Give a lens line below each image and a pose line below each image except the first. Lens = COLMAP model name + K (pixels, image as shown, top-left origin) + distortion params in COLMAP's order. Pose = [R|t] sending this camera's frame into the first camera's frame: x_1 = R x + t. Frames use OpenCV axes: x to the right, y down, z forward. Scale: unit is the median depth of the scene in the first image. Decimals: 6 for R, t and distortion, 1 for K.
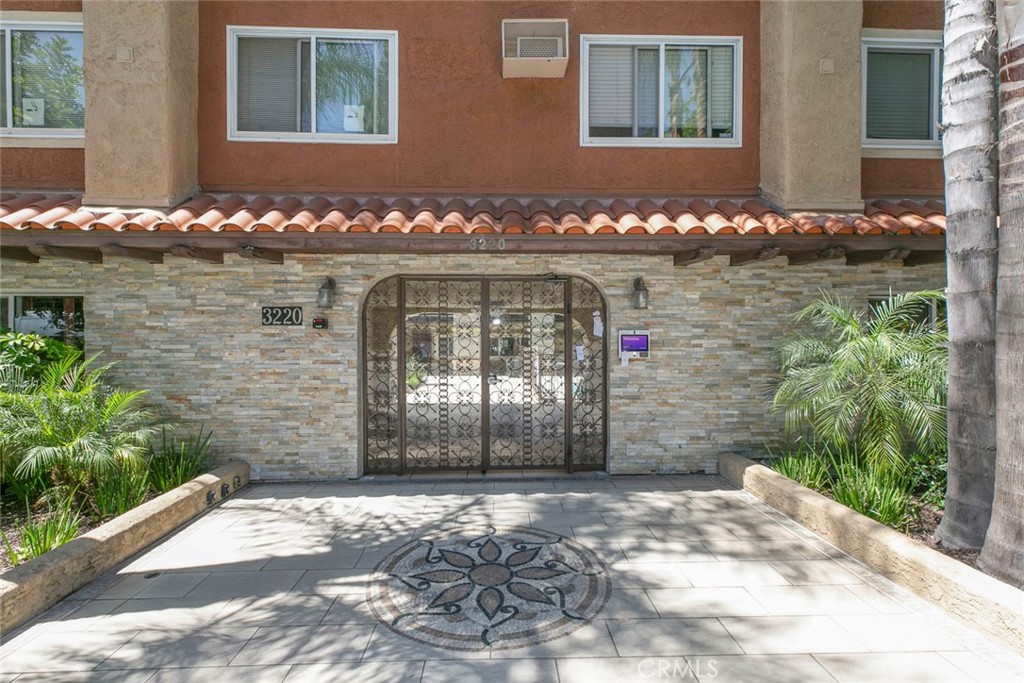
lens RADIAL K [[467.8, 0, 509.4], [0, 467.8, 337.6], [0, 0, 1]] dist [0.002807, 0.001376]
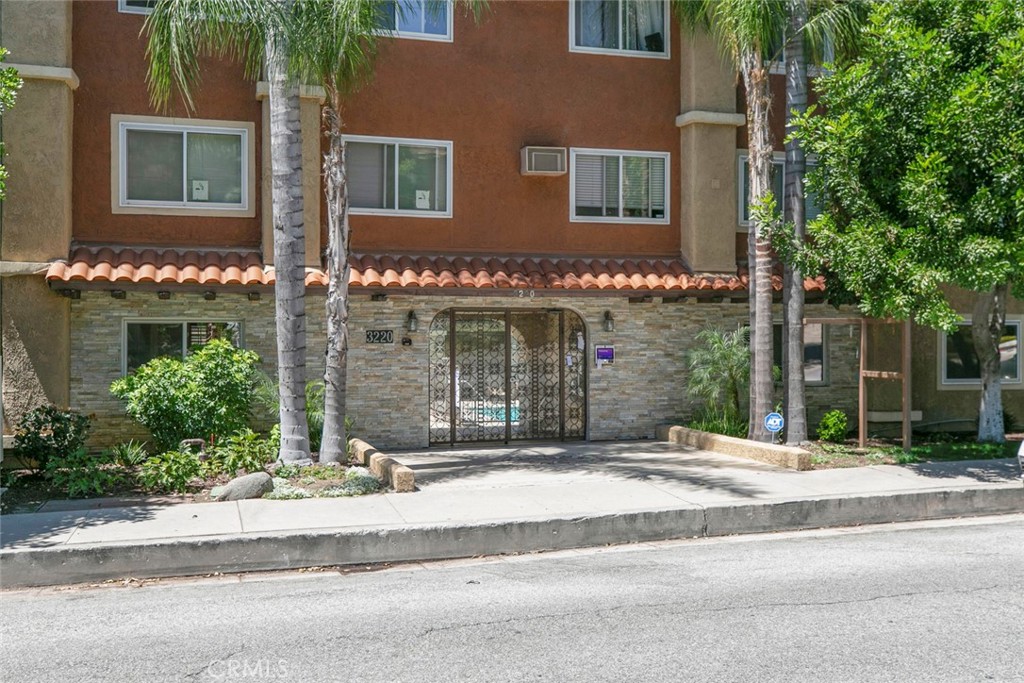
lens RADIAL K [[1007.9, 0, 503.4], [0, 1007.9, 337.6], [0, 0, 1]] dist [-0.004183, 0.000000]
pose [[0.964671, -0.001837, 0.263453, -0.941078], [0.001616, 0.999998, 0.001058, -0.045990], [-0.263454, -0.000595, 0.964672, -2.136393]]
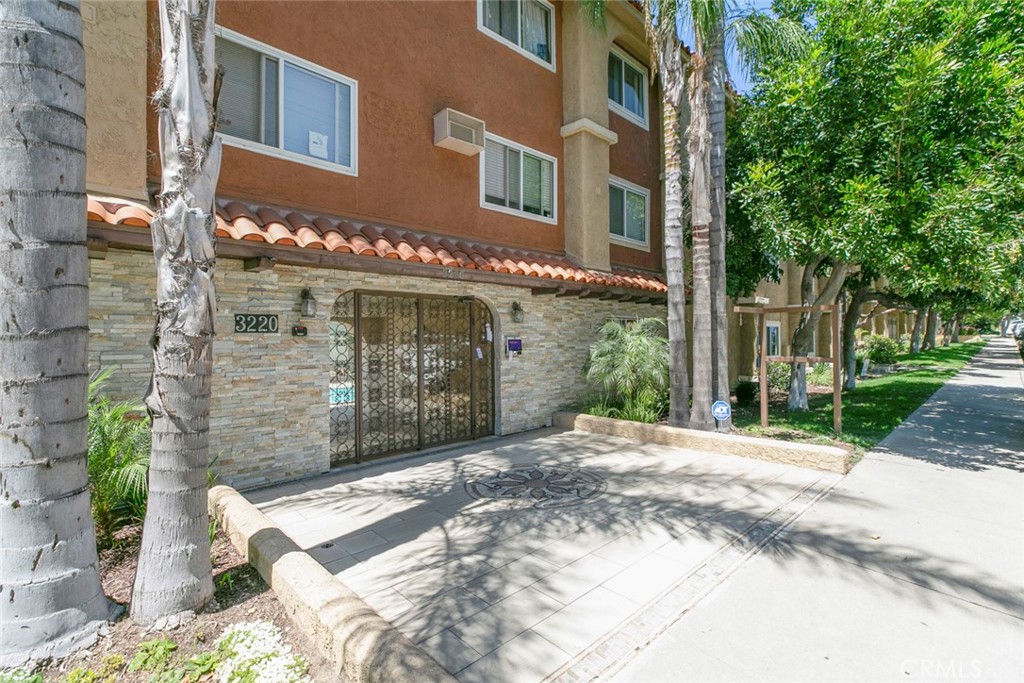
lens RADIAL K [[467.8, 0, 517.8], [0, 467.8, 334.7], [0, 0, 1]] dist [0.002807, 0.001376]
pose [[0.744938, 0.000414, 0.667134, -0.739819], [0.012448, 0.999817, -0.014521, -0.000407], [-0.667018, 0.019122, 0.744796, -0.127999]]
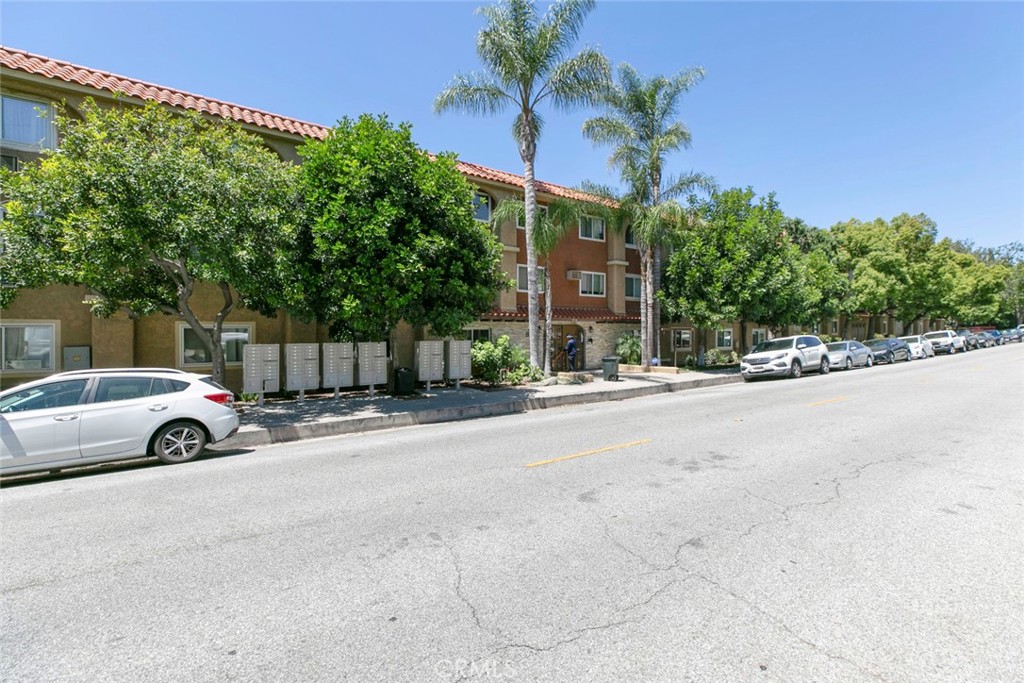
lens RADIAL K [[467.8, 0, 516.8], [0, 467.8, 333.5], [0, 0, 1]] dist [0.002807, 0.001376]
pose [[0.824326, -0.000525, 0.566114, -2.957054], [0.004495, 0.999974, -0.005618, -0.032504], [-0.566097, 0.007175, 0.824308, -2.397031]]
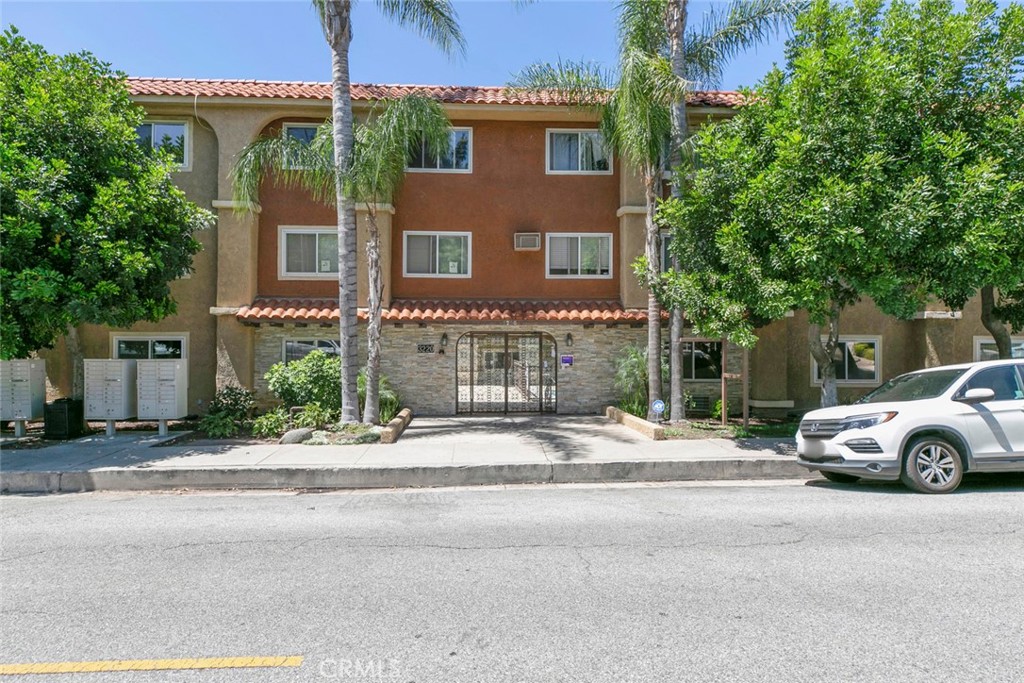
lens RADIAL K [[562.3, 0, 488.0], [0, 562.3, 340.8], [0, 0, 1]] dist [-0.000580, -0.001079]
pose [[0.999801, 0.002662, 0.019766, -0.213723], [-0.002424, 0.999924, -0.012073, -0.053422], [-0.019797, 0.012022, 0.999732, -1.989338]]
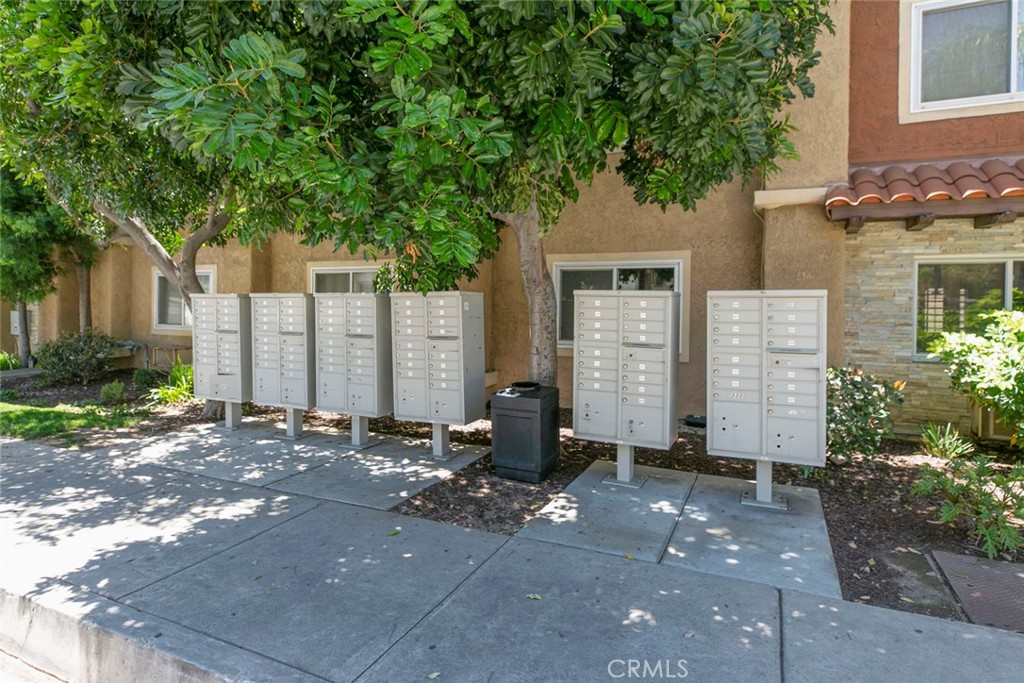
lens RADIAL K [[562.3, 0, 507.4], [0, 562.3, 310.5], [0, 0, 1]] dist [-0.000580, -0.001079]
pose [[0.897700, 0.012907, -0.440419, -1.503458], [-0.013852, 0.999903, 0.001070, 0.030932], [0.440390, 0.005141, 0.897792, -0.541100]]
